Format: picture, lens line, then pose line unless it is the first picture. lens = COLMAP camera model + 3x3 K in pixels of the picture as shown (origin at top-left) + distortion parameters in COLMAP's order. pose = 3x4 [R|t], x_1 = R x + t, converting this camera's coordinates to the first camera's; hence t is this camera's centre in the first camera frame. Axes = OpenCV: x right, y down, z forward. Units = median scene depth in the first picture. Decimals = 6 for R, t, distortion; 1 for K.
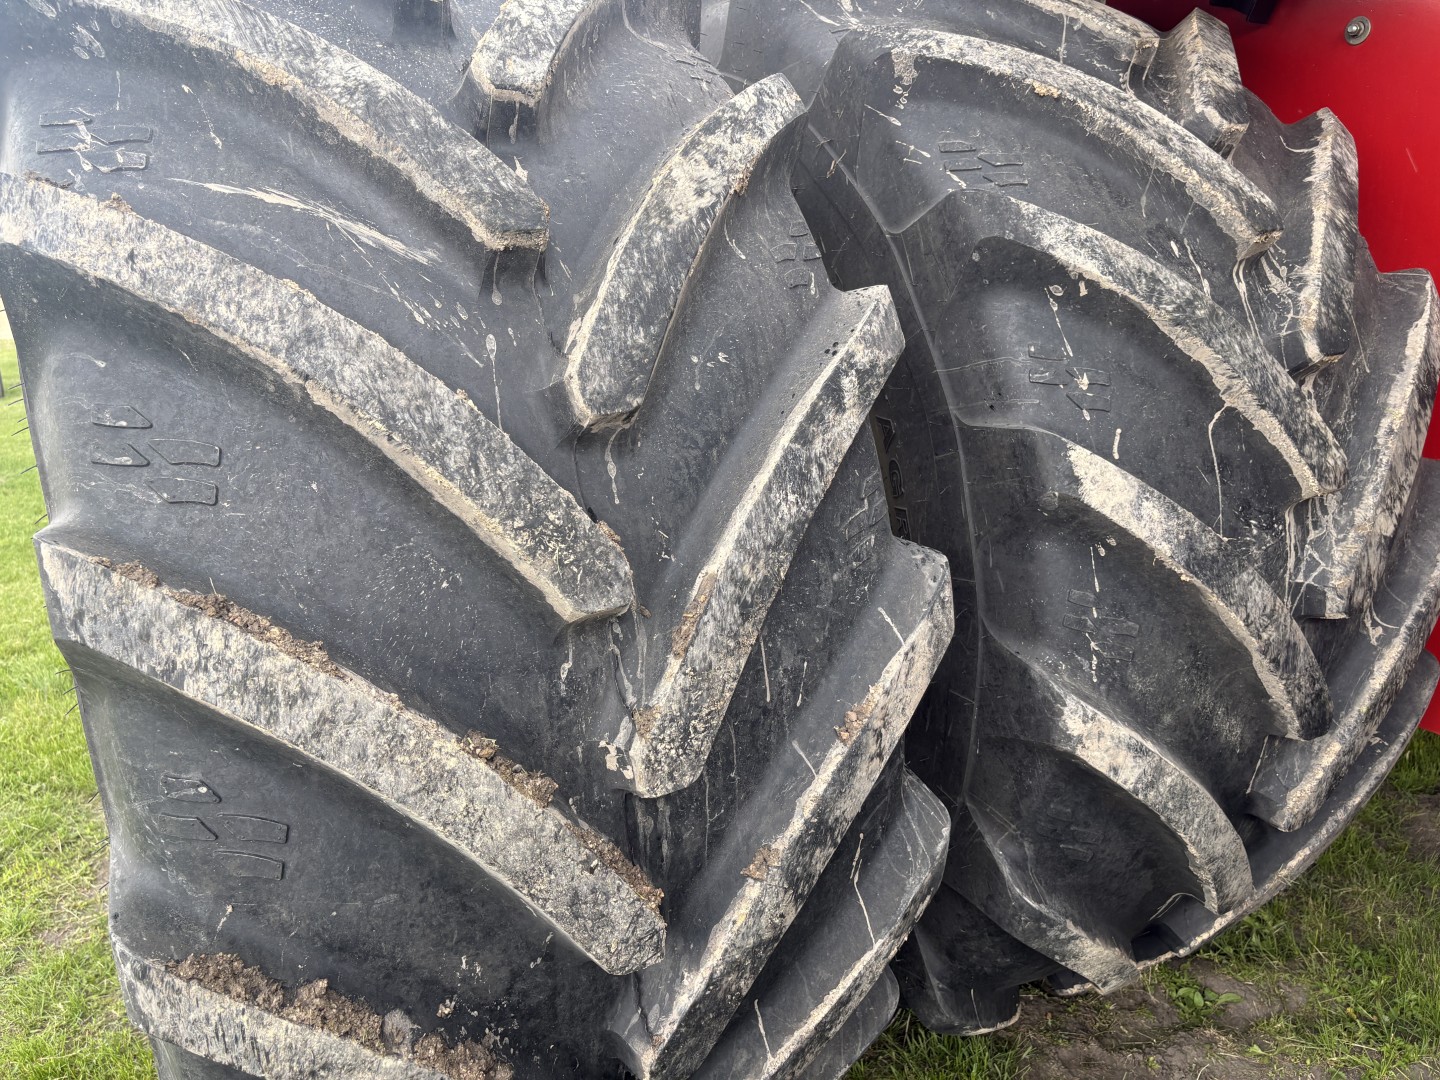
lens RADIAL K [[1083.9, 0, 719.3], [0, 1083.9, 528.4], [0, 0, 1]] dist [0.063605, -0.080627]
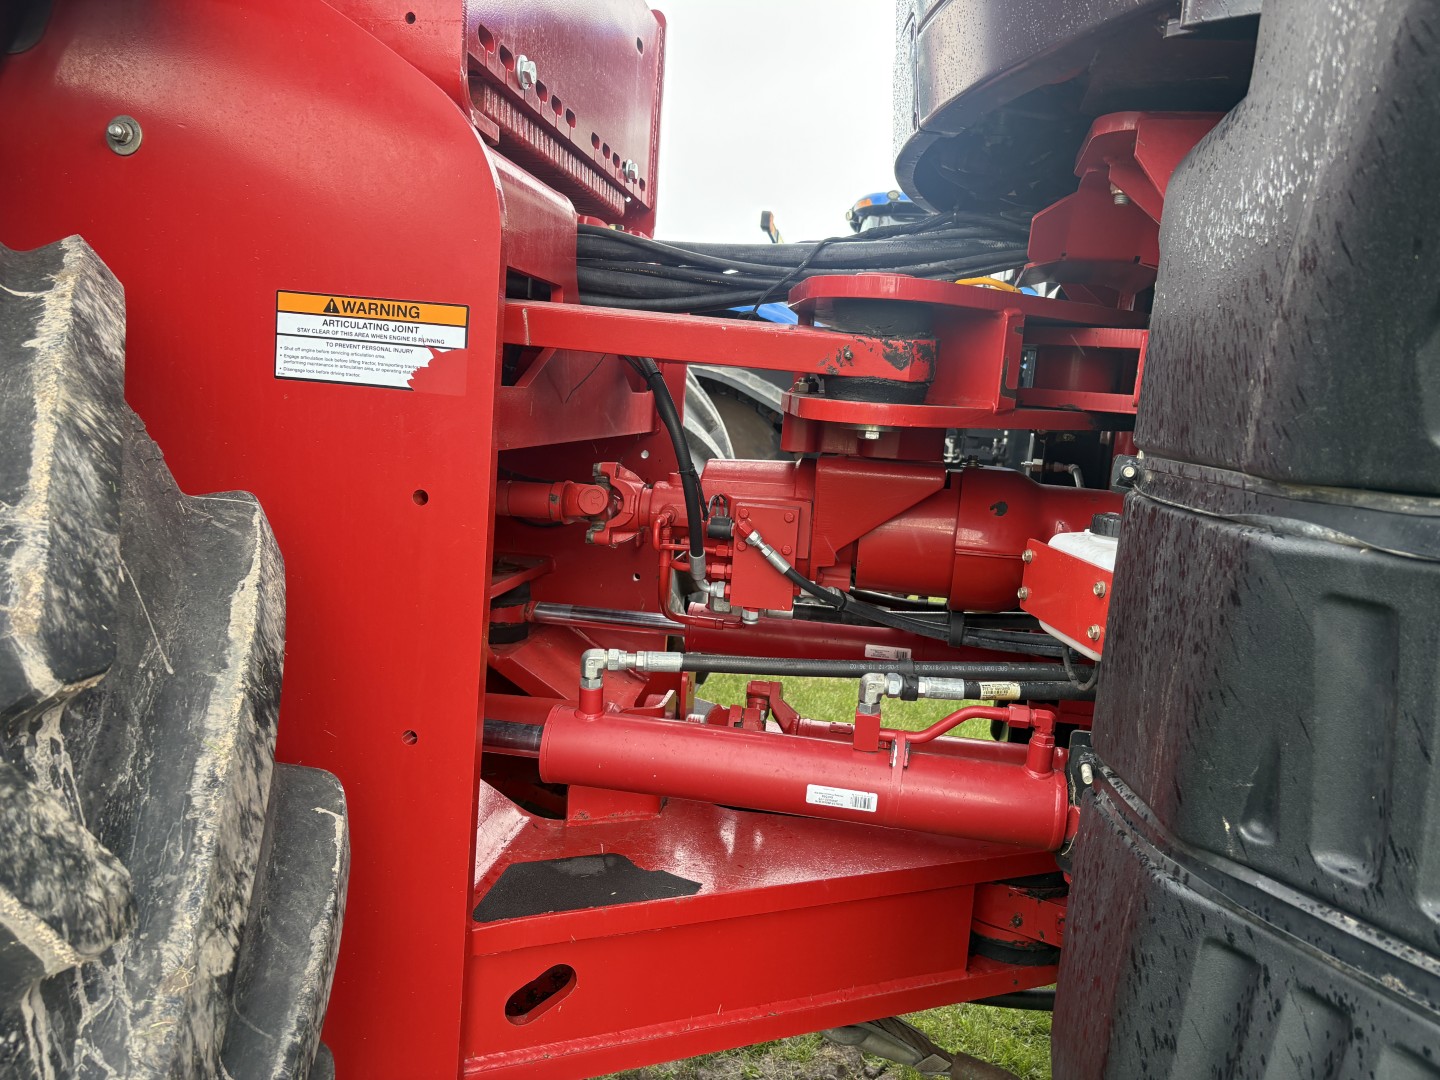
lens RADIAL K [[1083.9, 0, 728.1], [0, 1083.9, 534.7], [0, 0, 1]] dist [0.063605, -0.080627]
pose [[0.590035, -0.025414, 0.806978, 0.308279], [0.132617, 0.988980, -0.065819, -0.144819], [-0.796412, 0.145854, 0.586903, 0.422769]]
